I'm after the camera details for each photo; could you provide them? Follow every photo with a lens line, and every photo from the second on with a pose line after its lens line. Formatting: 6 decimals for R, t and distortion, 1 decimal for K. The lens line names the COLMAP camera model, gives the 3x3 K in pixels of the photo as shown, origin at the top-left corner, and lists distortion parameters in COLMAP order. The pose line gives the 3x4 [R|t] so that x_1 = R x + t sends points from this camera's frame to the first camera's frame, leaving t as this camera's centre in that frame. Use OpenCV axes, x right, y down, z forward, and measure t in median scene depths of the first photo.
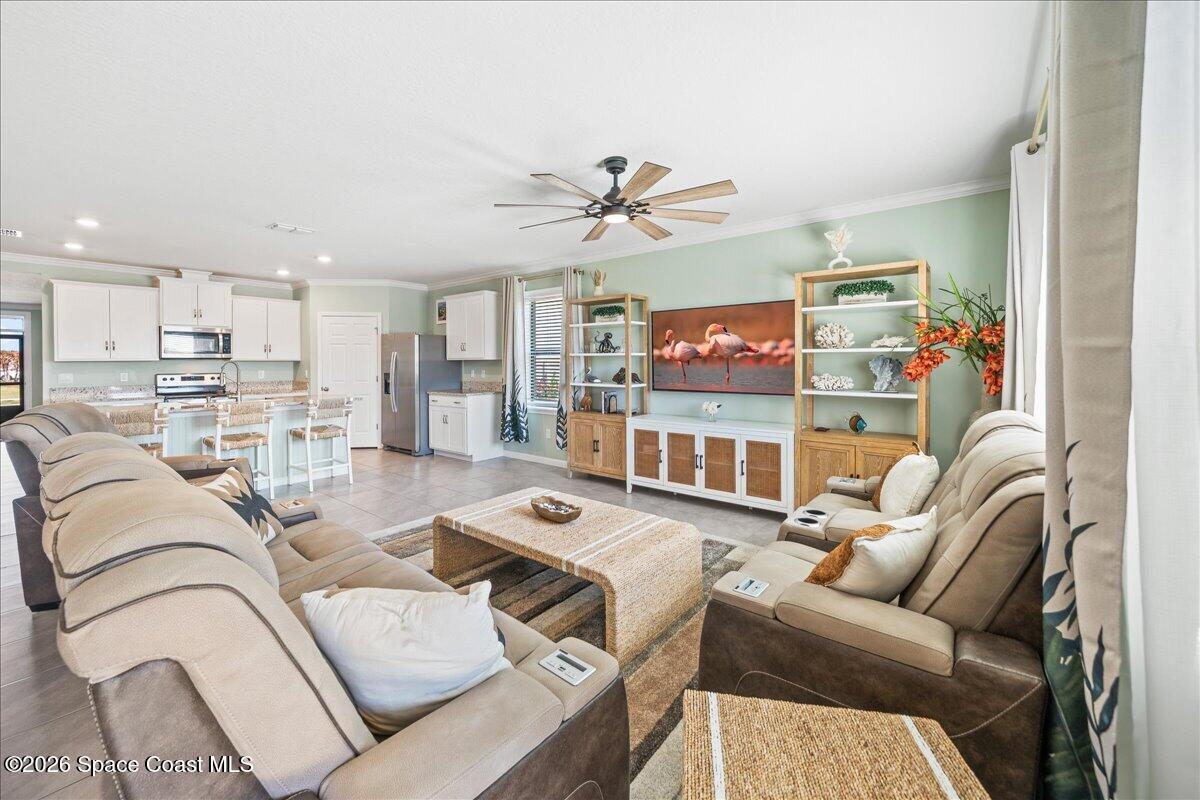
lens RADIAL K [[474.3, 0, 602.8], [0, 474.3, 362.8], [0, 0, 1]] dist [-0.000858, 0.000025]
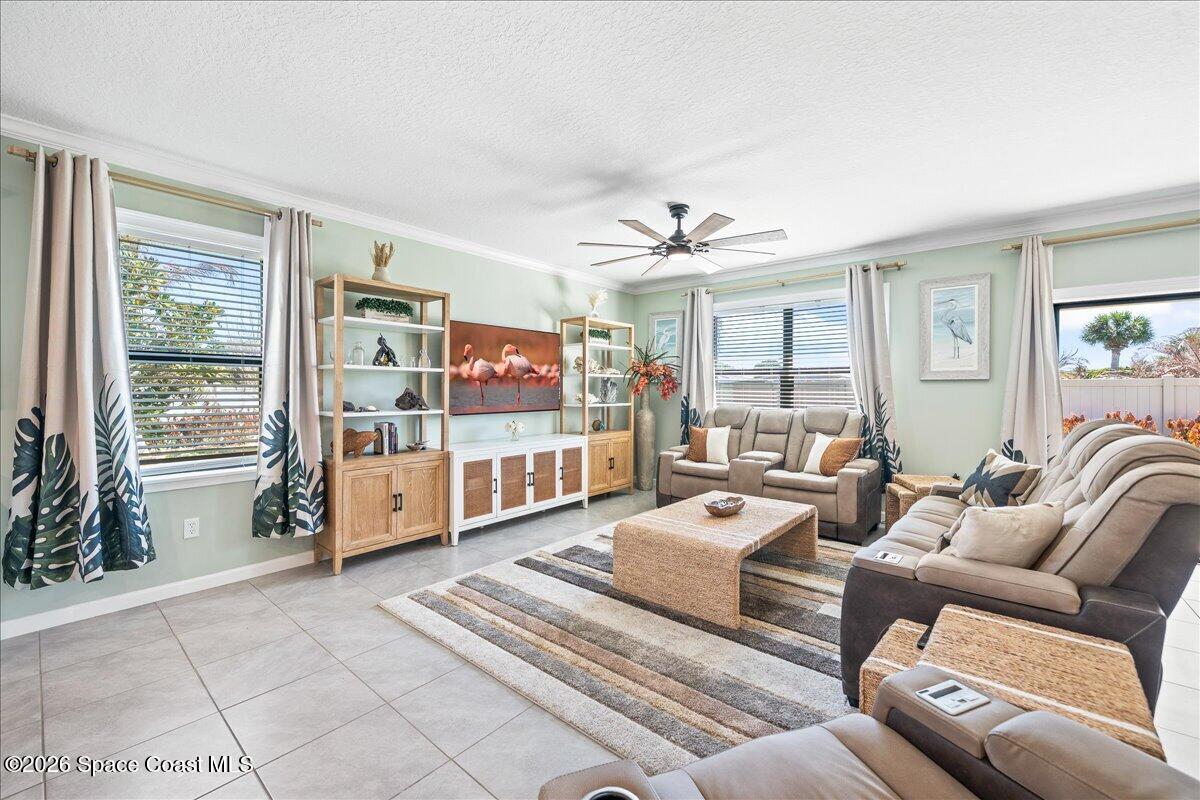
lens RADIAL K [[484.3, 0, 595.0], [0, 484.3, 395.3], [0, 0, 1]] dist [-0.006070, -0.000056]
pose [[0.029933, -0.007337, 0.999525, -0.780205], [0.004687, 0.999963, 0.007200, 0.019256], [-0.999541, 0.004469, 0.029966, 0.773871]]
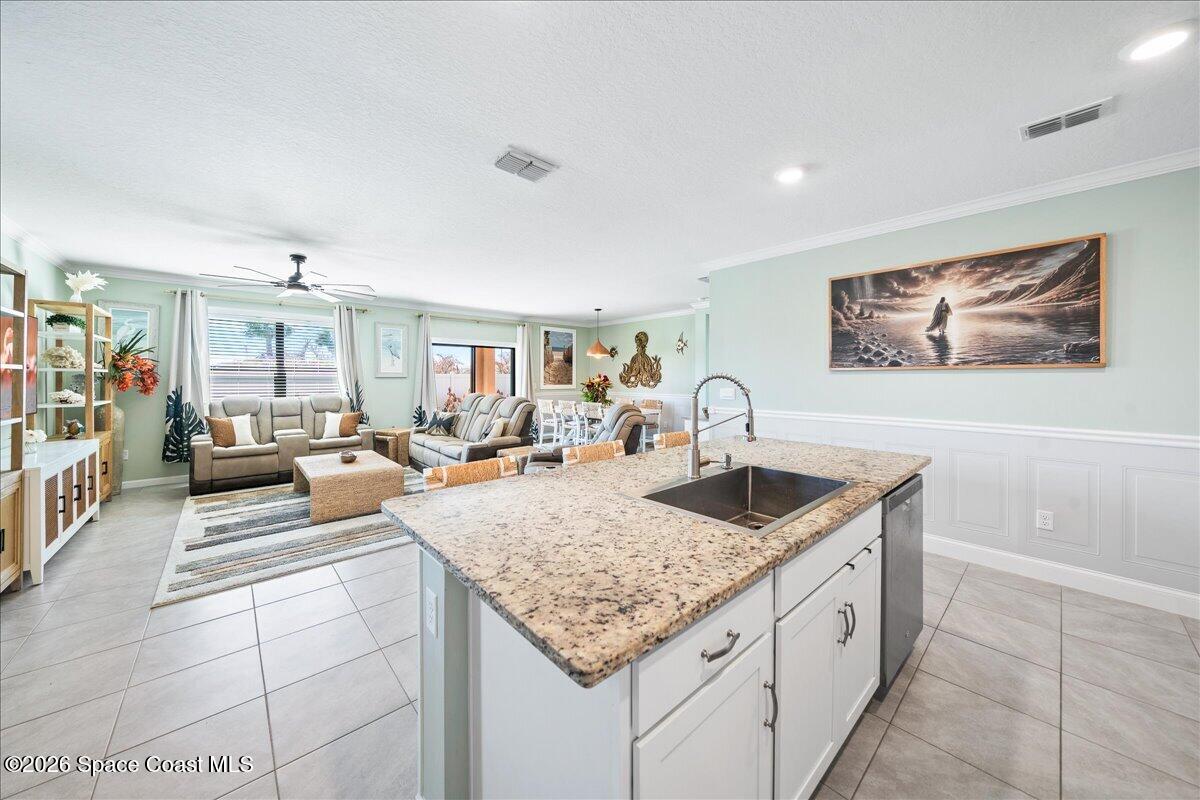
lens RADIAL K [[417.3, 0, 599.3], [0, 417.3, 379.6], [0, 0, 1]] dist [-0.003969, -0.000033]
pose [[-0.987014, 0.003224, 0.160603, -0.822143], [0.004837, 0.999942, 0.009653, -0.003418], [-0.160562, 0.010304, -0.986972, 1.496491]]
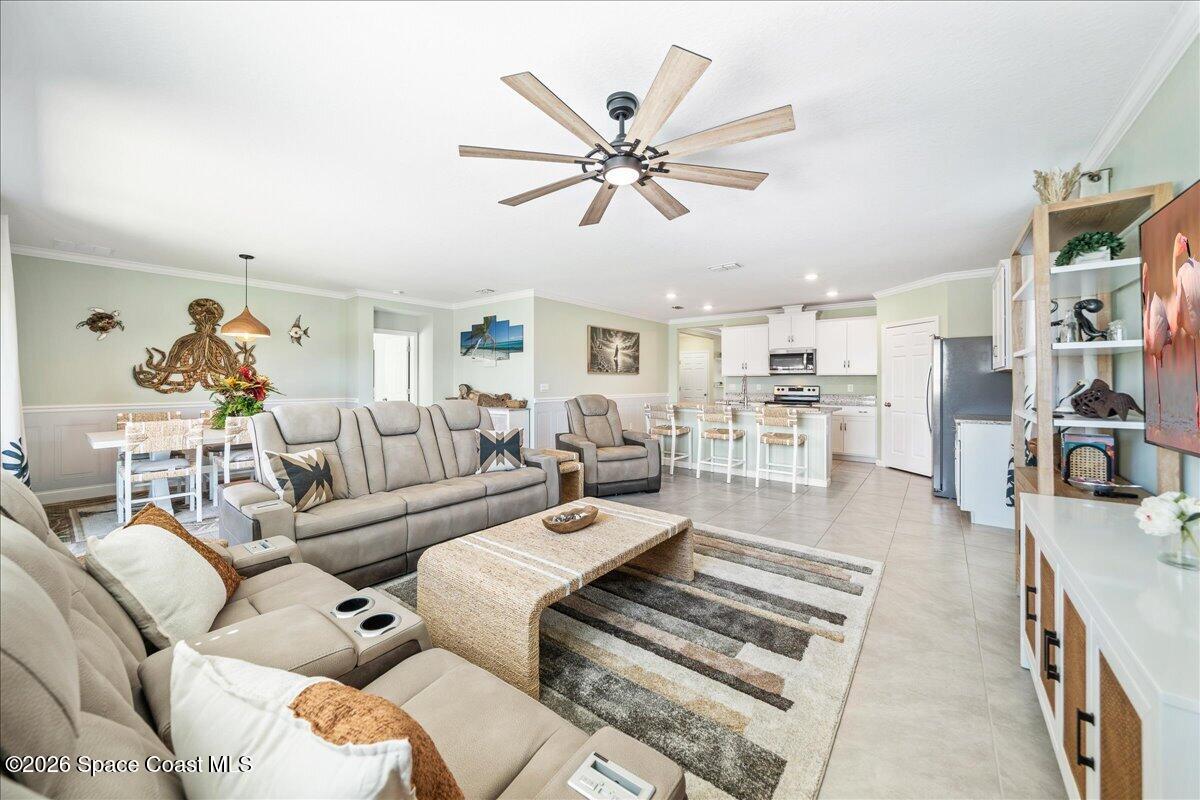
lens RADIAL K [[438.3, 0, 586.4], [0, 438.3, 383.8], [0, 0, 1]] dist [-0.002092, -0.000039]
pose [[-0.003285, 0.007595, -0.999966, 0.479336], [-0.004564, 0.999961, 0.007610, 0.015909], [0.999984, 0.004589, -0.003250, 0.624175]]
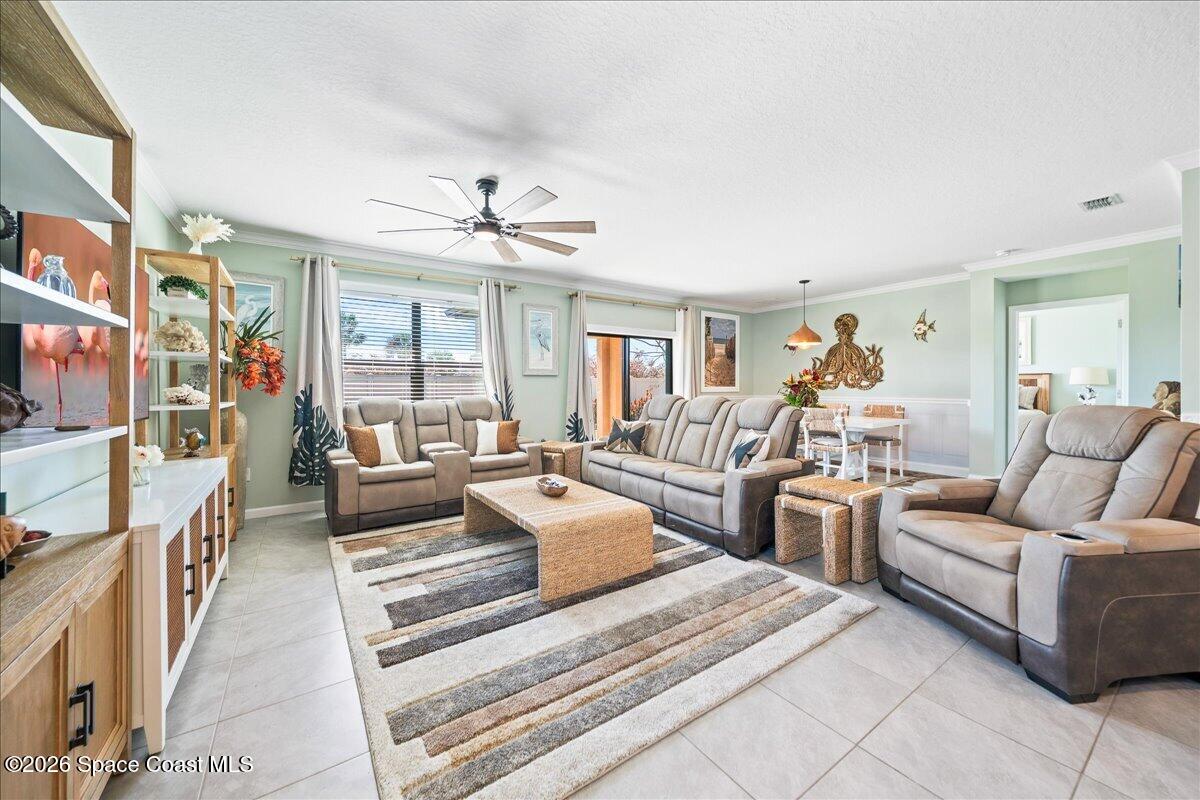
lens RADIAL K [[442.0, 0, 597.4], [0, 442.0, 388.5], [0, 0, 1]] dist [-0.001891, -0.000182]
pose [[-0.956293, 0.006524, 0.292338, -0.340329], [0.010105, 0.999891, 0.010742, 0.024988], [-0.292236, 0.013227, -0.956255, 1.255617]]
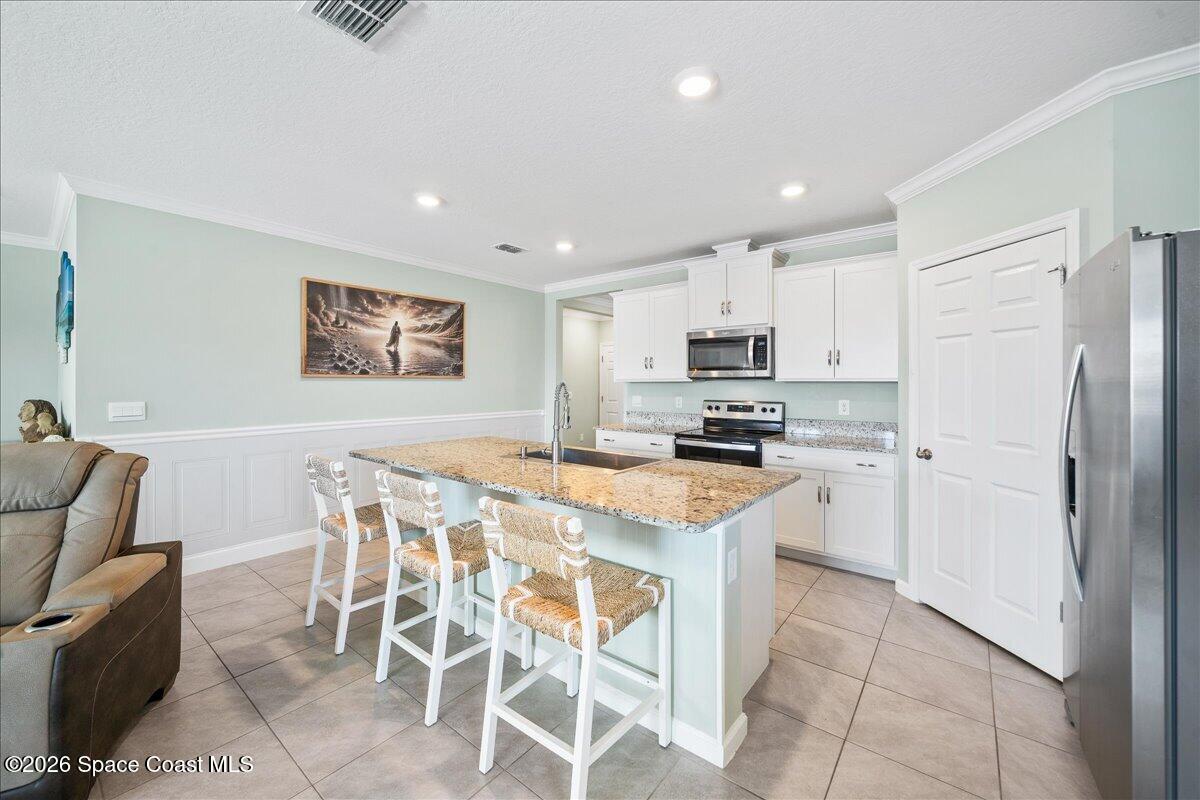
lens RADIAL K [[468.3, 0, 589.9], [0, 468.3, 382.0], [0, 0, 1]] dist [-0.000633, -0.000016]
pose [[-0.007614, 0.000277, -0.999971, -0.301245], [-0.005176, 0.999987, 0.000317, -0.004871], [0.999958, 0.005178, -0.007612, 1.146841]]
